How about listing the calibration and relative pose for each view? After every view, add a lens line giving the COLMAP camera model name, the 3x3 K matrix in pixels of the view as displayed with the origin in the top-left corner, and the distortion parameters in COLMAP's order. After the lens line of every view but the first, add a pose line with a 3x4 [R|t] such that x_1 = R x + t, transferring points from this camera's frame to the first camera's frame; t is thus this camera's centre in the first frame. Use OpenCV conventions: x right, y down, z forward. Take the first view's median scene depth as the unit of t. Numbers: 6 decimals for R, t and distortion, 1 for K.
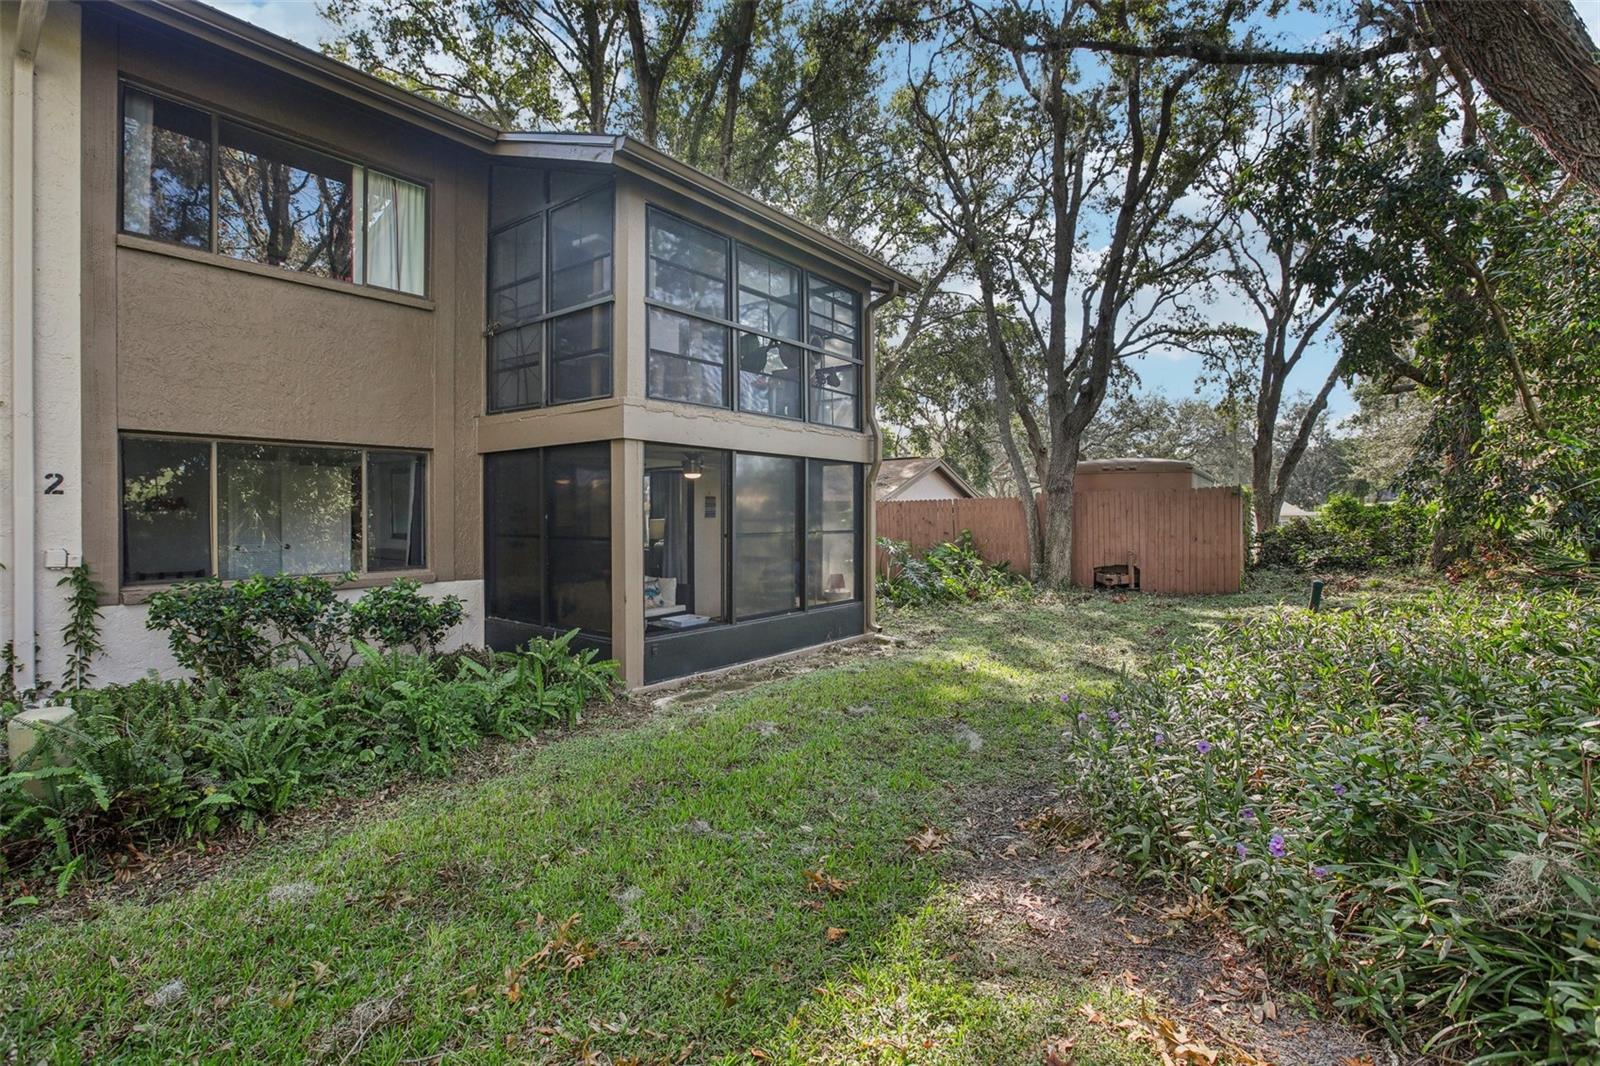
lens RADIAL K [[734.8, 0, 799.4], [0, 734.8, 522.6], [0, 0, 1]] dist [-0.017794, 0.013116]
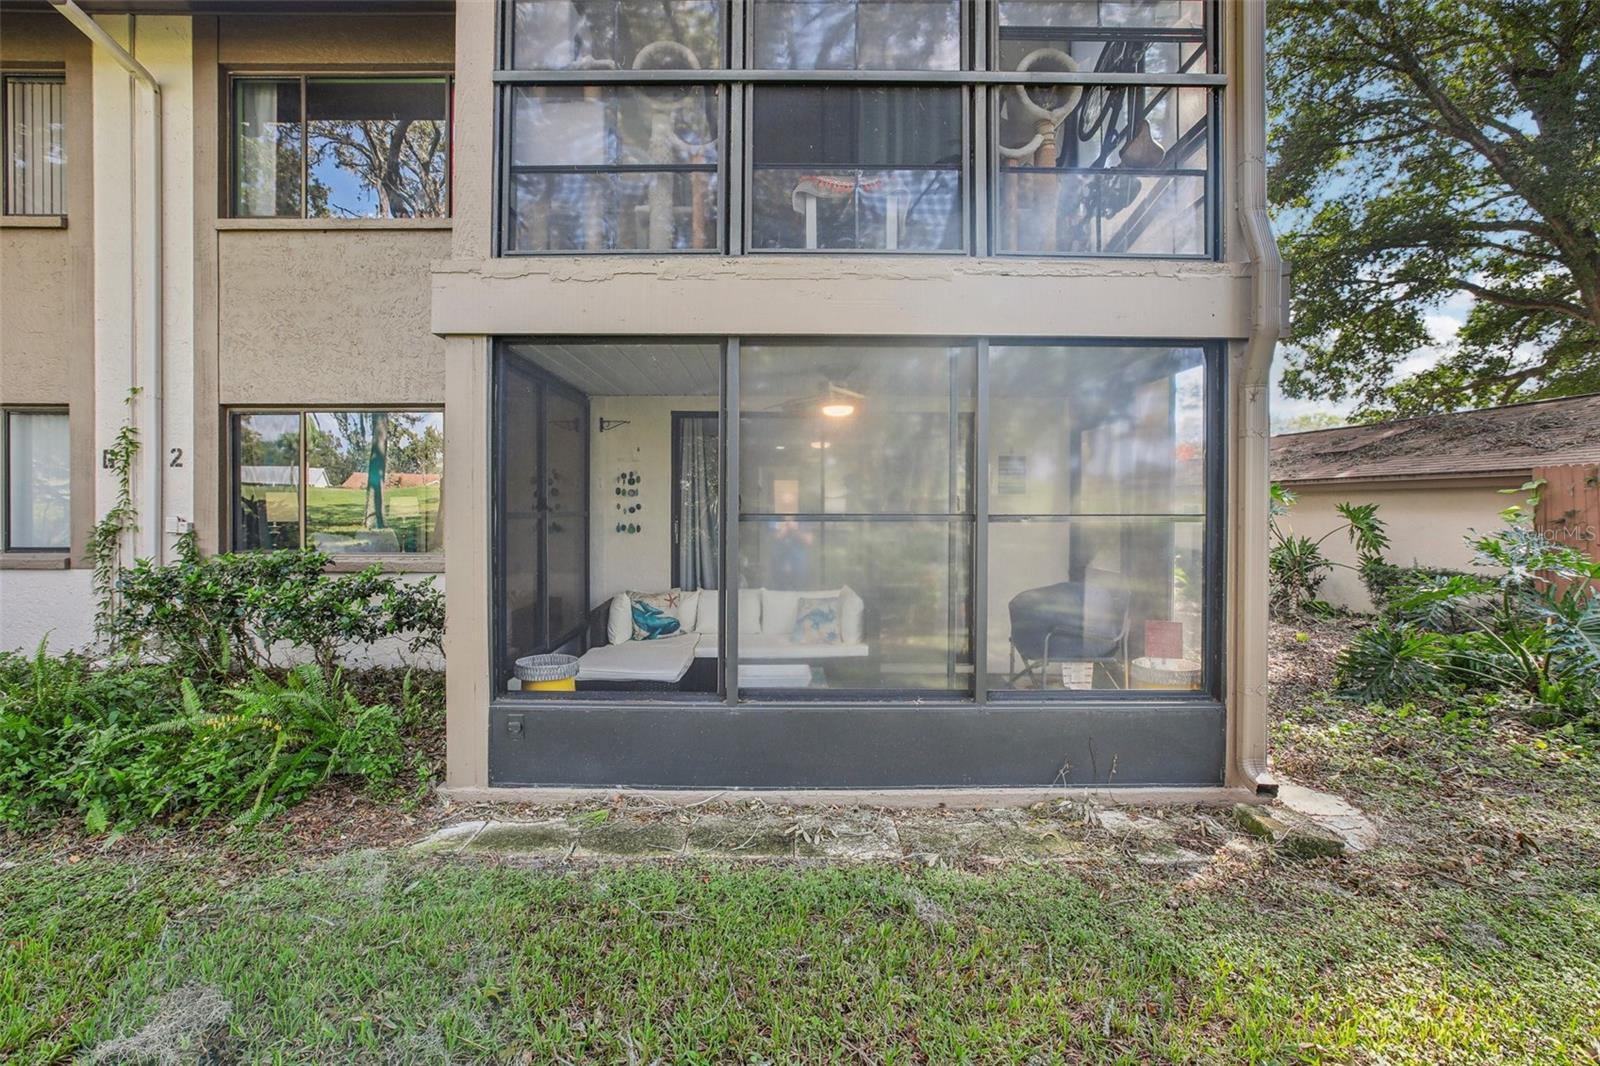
lens RADIAL K [[734.8, 0, 801.8], [0, 734.8, 523.4], [0, 0, 1]] dist [-0.017794, 0.013116]
pose [[0.623216, 0.015580, -0.781895, 0.329808], [-0.014342, 0.999861, 0.008492, 0.017895], [0.781918, 0.005922, 0.623353, 0.785964]]
